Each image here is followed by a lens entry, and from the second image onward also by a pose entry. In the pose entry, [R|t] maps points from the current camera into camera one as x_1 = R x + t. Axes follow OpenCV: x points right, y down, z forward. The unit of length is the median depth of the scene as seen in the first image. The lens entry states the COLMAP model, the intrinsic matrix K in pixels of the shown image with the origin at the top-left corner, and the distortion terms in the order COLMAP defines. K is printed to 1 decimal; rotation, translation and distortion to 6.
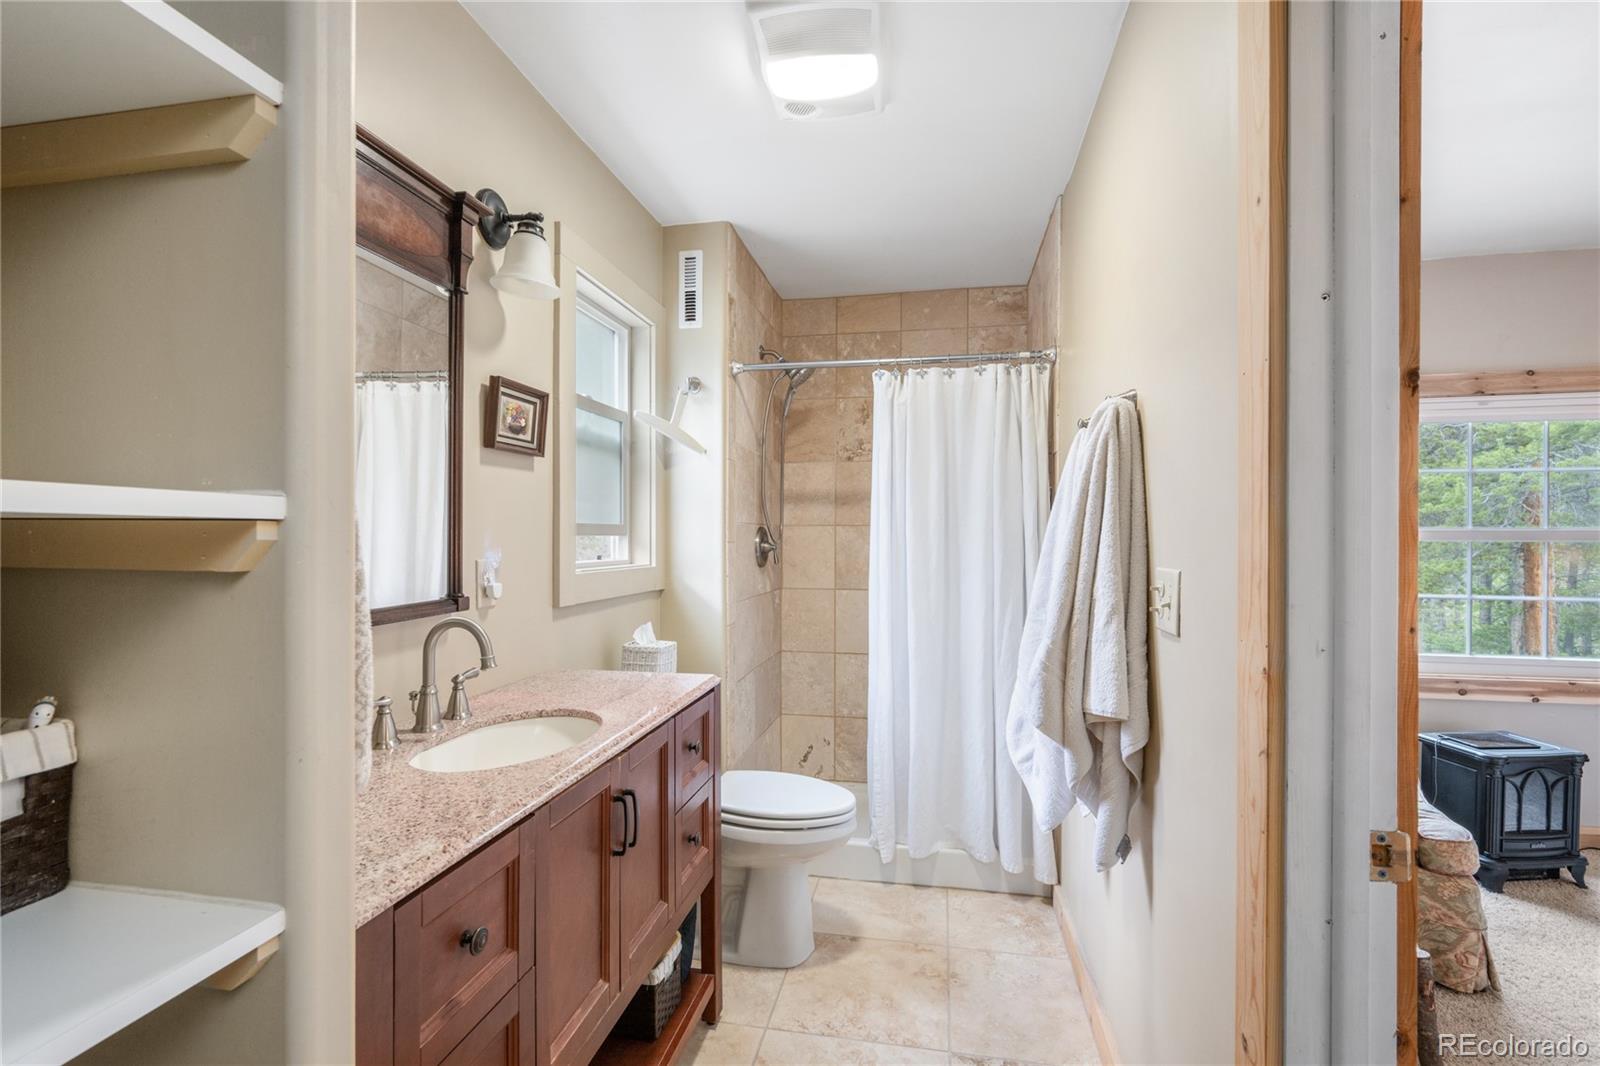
lens RADIAL K [[720.7, 0, 799.8], [0, 720.7, 539.4], [0, 0, 1]] dist [-0.000133, 0.000024]
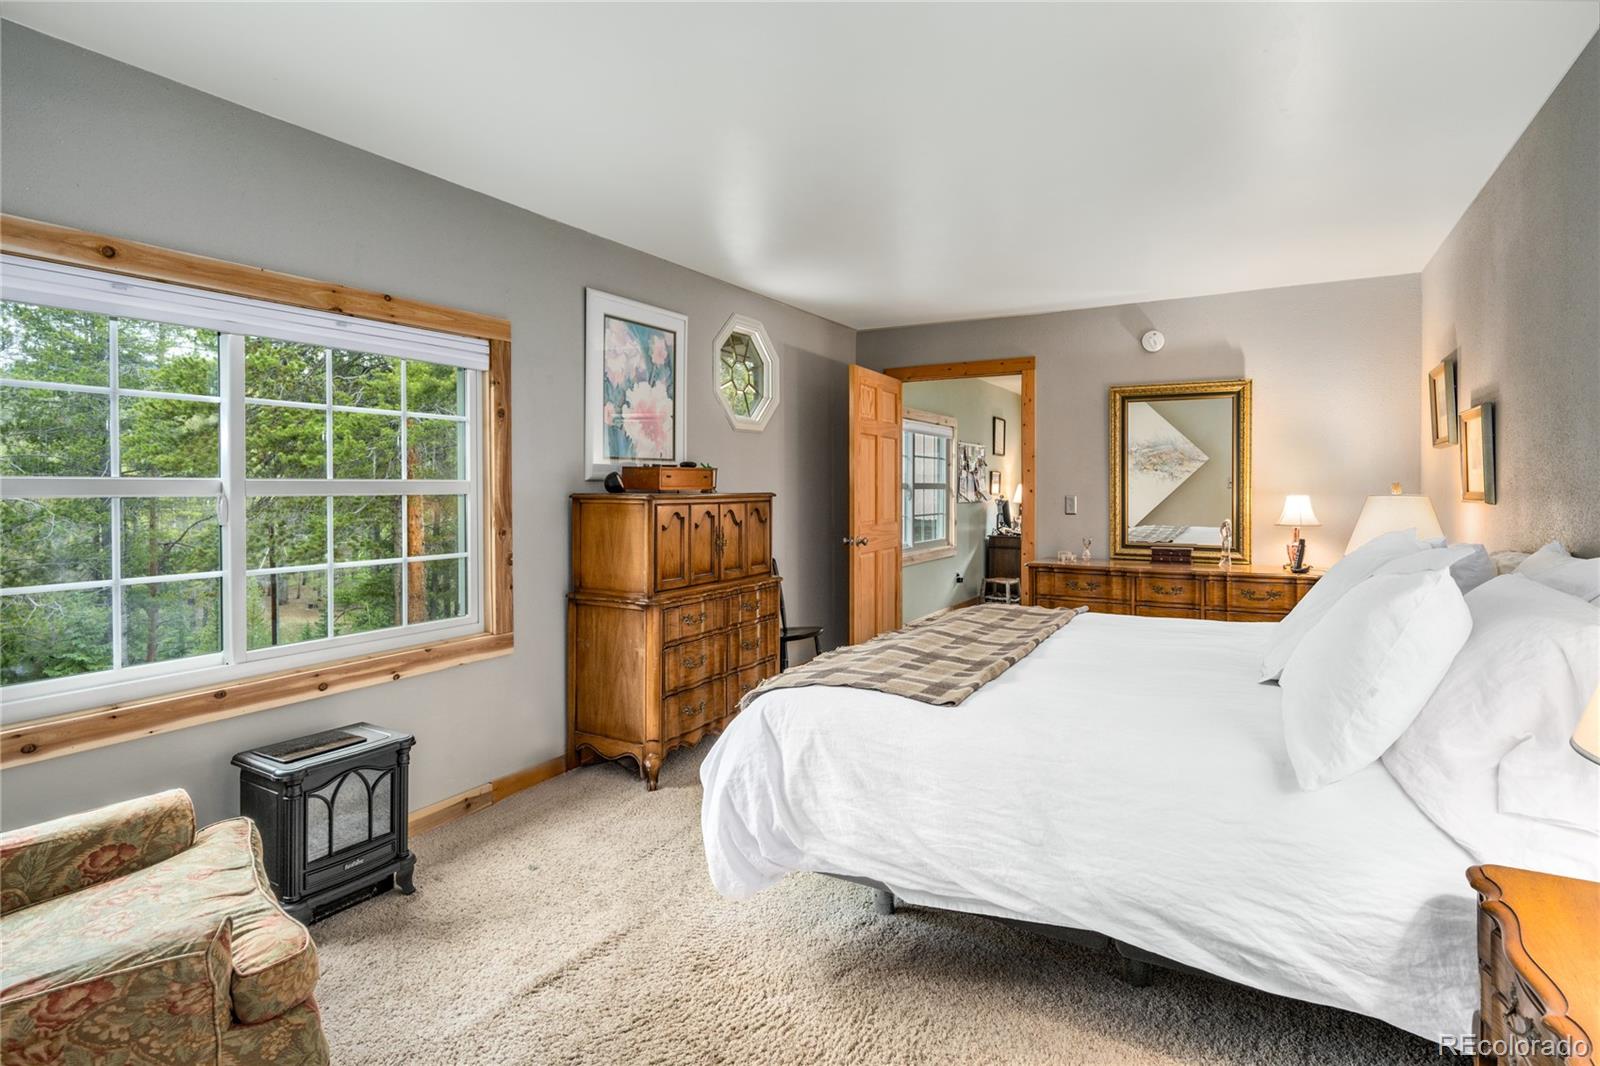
lens RADIAL K [[825.5, 0, 804.8], [0, 825.5, 491.8], [0, 0, 1]] dist [-0.002576, -0.000441]
pose [[0.325119, -0.005372, 0.945658, 0.243269], [0.007527, 0.999967, 0.003092, -0.000537], [-0.945643, 0.006112, 0.325149, 0.210967]]
